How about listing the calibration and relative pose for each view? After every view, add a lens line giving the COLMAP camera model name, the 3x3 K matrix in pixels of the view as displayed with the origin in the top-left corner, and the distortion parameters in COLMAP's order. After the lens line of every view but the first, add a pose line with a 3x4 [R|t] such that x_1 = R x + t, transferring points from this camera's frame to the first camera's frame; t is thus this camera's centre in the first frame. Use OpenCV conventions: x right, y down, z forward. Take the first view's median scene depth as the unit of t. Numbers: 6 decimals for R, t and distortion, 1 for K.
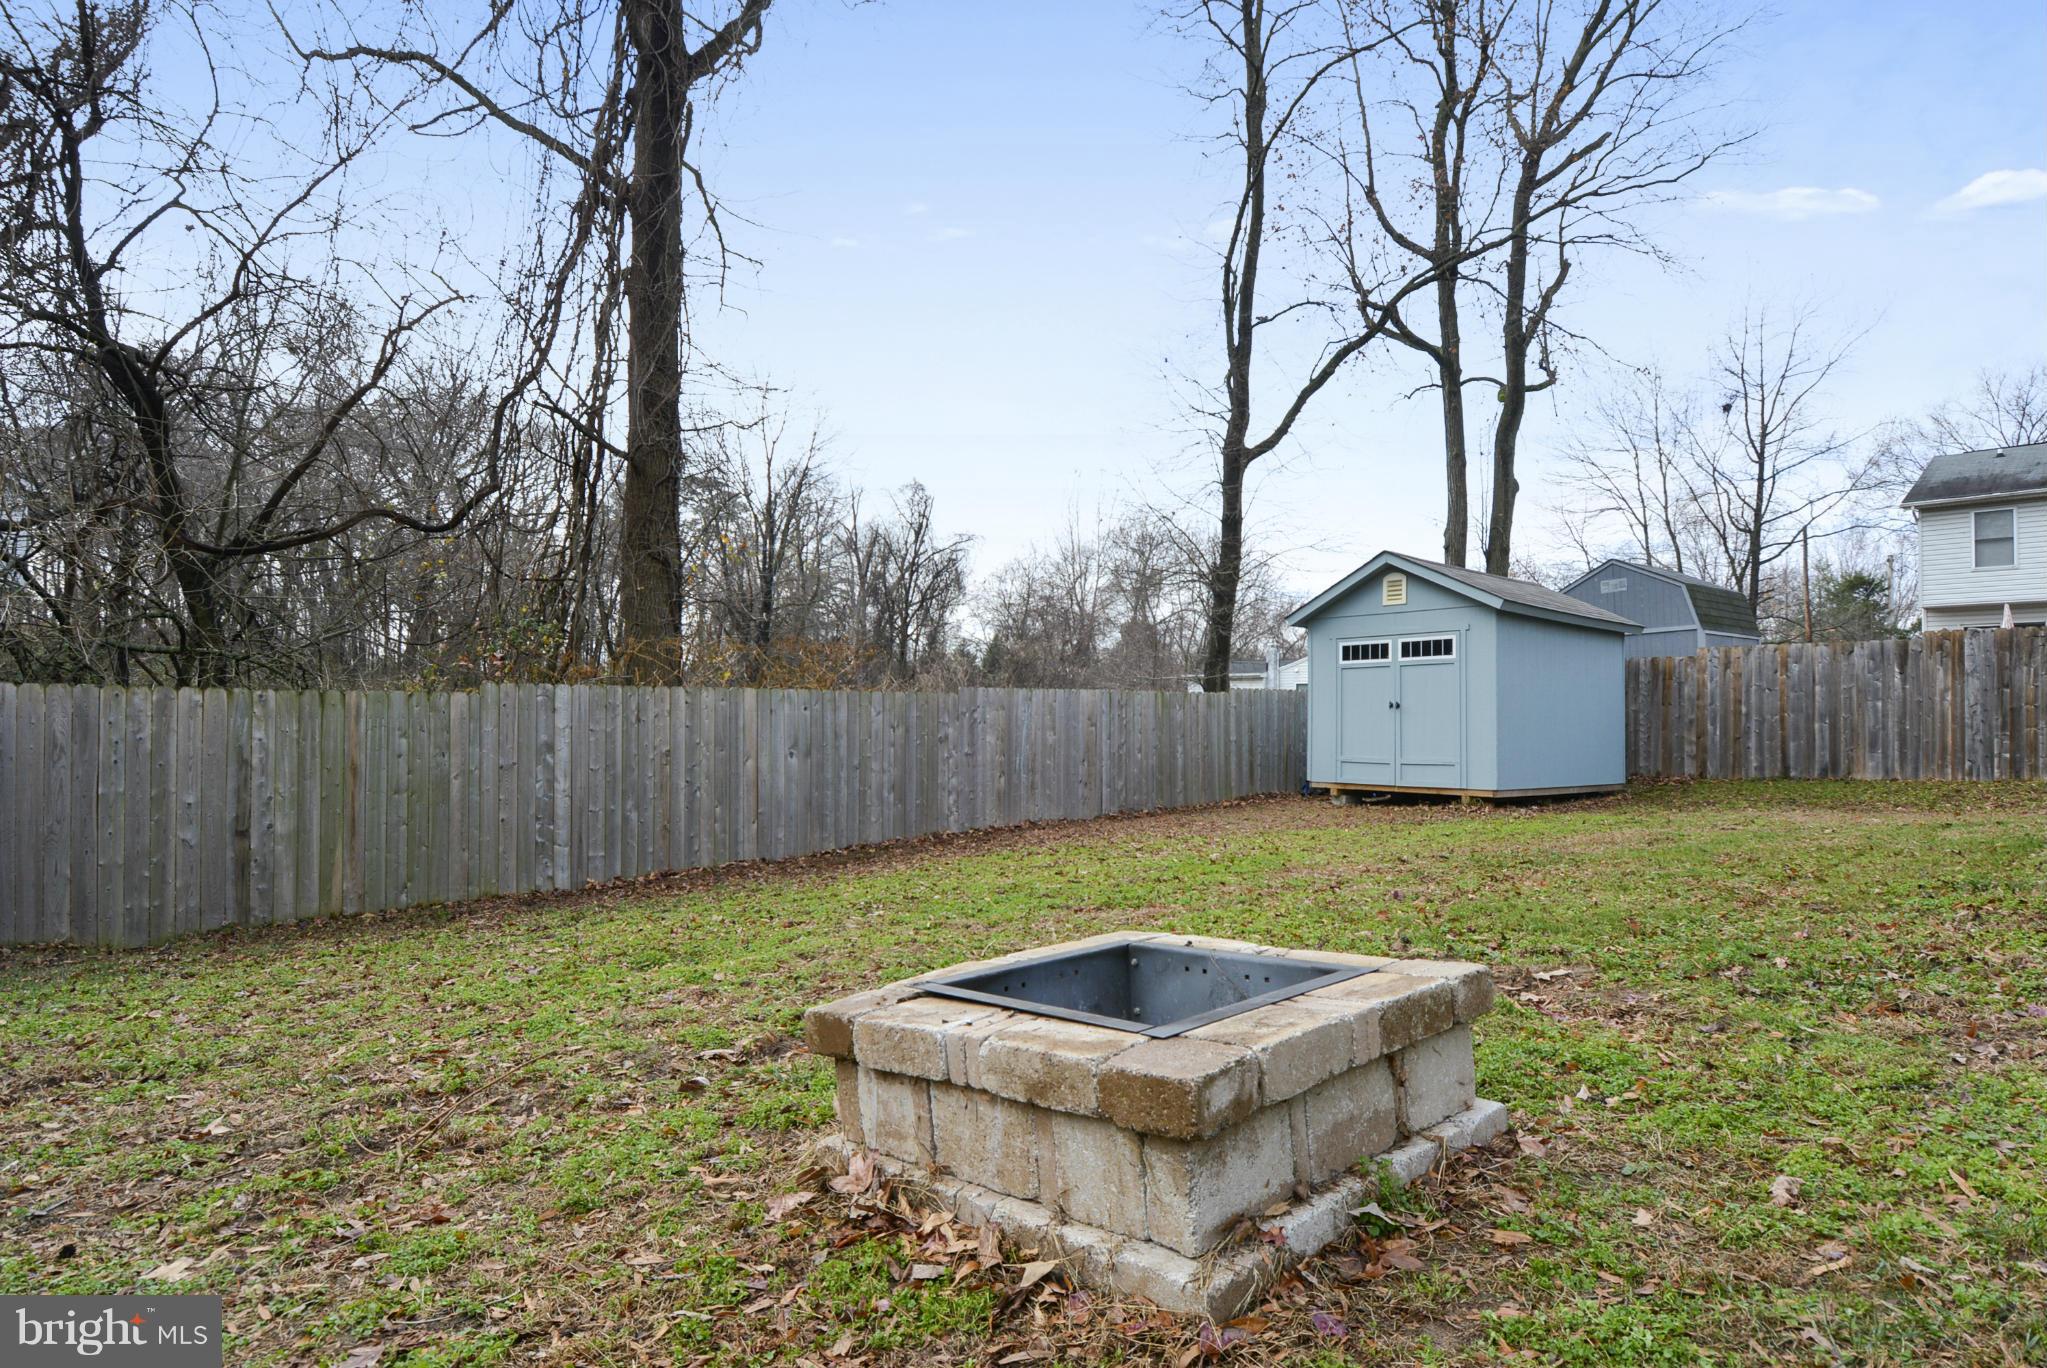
lens RADIAL K [[1083.4, 0, 1028.1], [0, 1083.4, 692.2], [0, 0, 1]] dist [0.033044, -0.045912]
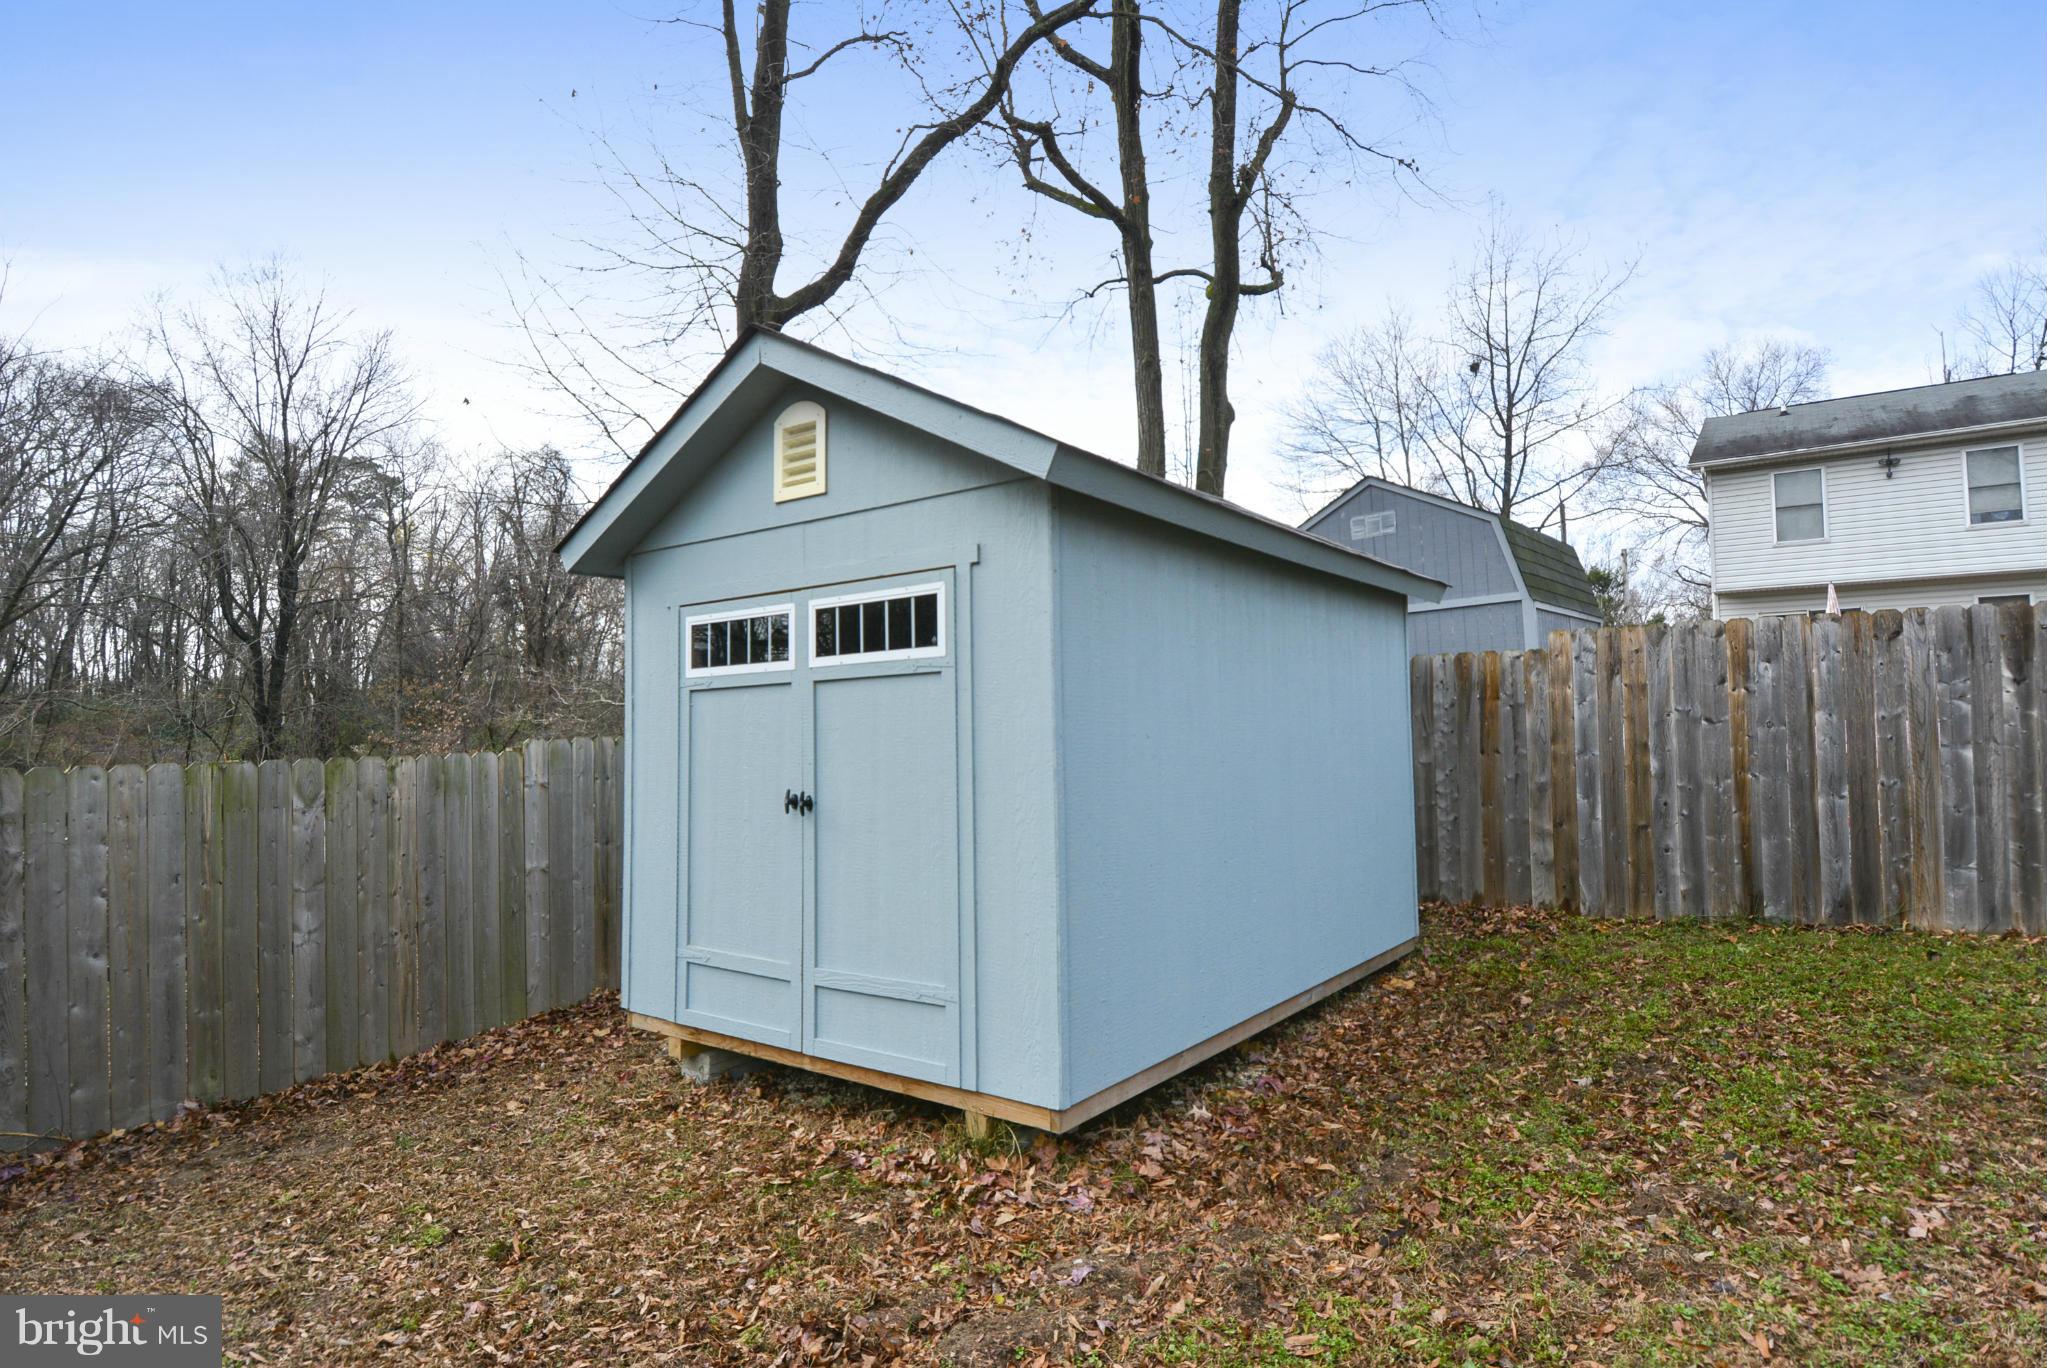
lens RADIAL K [[1130.6, 0, 1043.9], [0, 1130.6, 668.2], [0, 0, 1]] dist [0.048608, -0.054957]
pose [[0.974455, -0.012916, 0.224211, 0.293999], [0.019864, 0.999389, -0.028761, -0.015247], [-0.223702, 0.032480, 0.974116, 0.574767]]
